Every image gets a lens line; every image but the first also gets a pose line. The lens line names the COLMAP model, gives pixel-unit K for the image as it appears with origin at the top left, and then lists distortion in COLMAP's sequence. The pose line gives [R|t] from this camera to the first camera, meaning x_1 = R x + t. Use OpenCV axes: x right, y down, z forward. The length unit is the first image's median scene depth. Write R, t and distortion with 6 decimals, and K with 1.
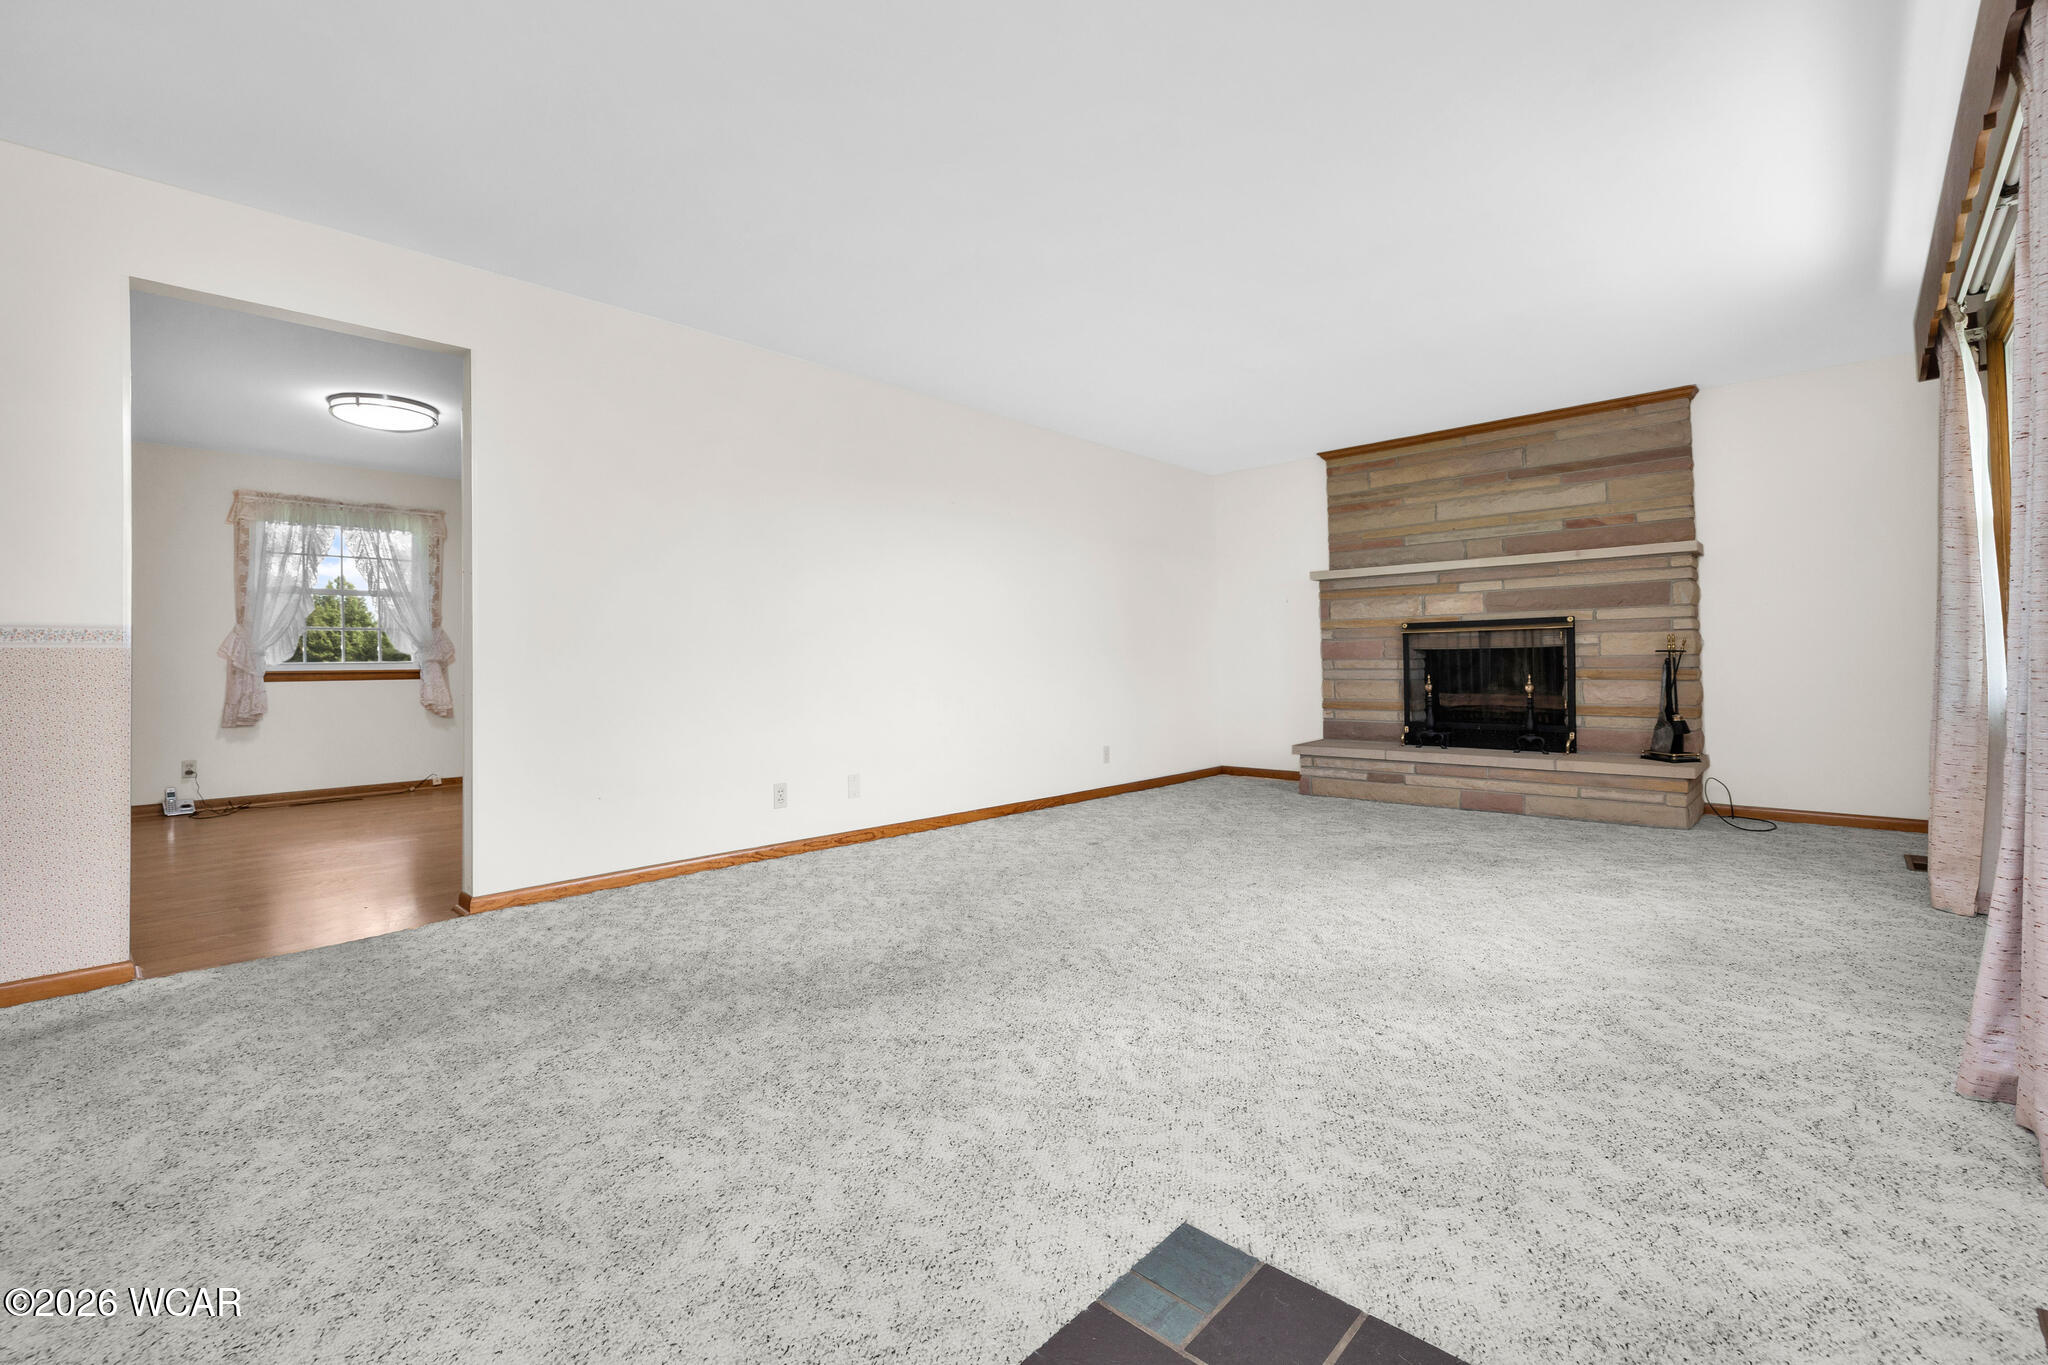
lens RADIAL K [[858.6, 0, 1030.0], [0, 858.6, 681.1], [0, 0, 1]] dist [-0.000470, 0.000112]
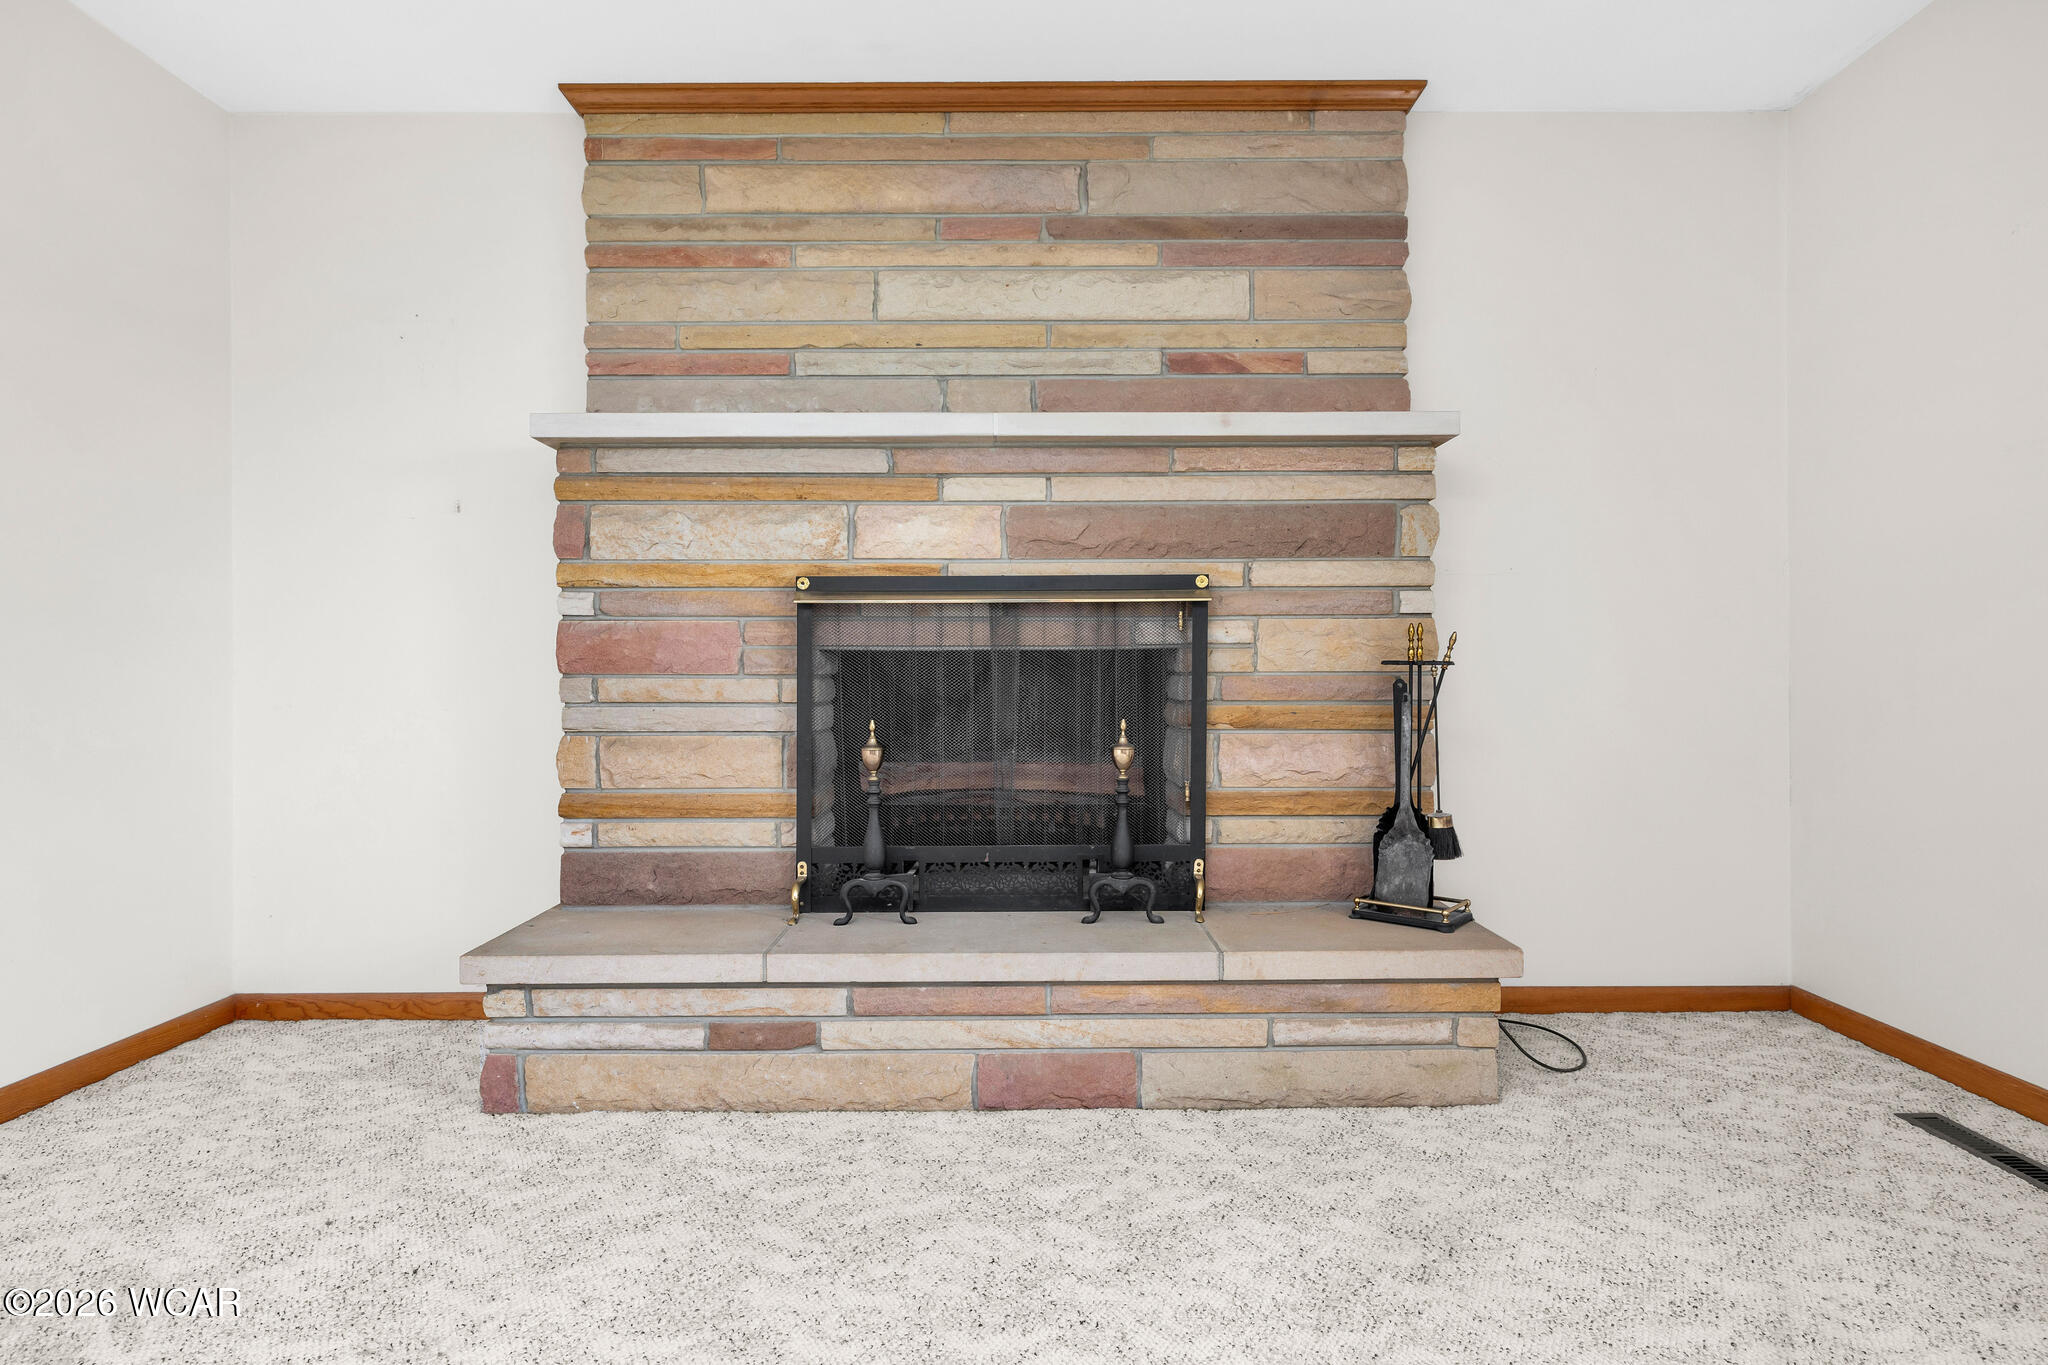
lens RADIAL K [[1074.7, 0, 1027.3], [0, 1074.7, 636.4], [0, 0, 1]] dist [-0.002966, -0.000278]
pose [[0.720996, 0.036119, 0.691997, 0.197888], [0.007951, 0.998144, -0.060382, -0.014439], [-0.692893, 0.049037, 0.719371, 0.628274]]
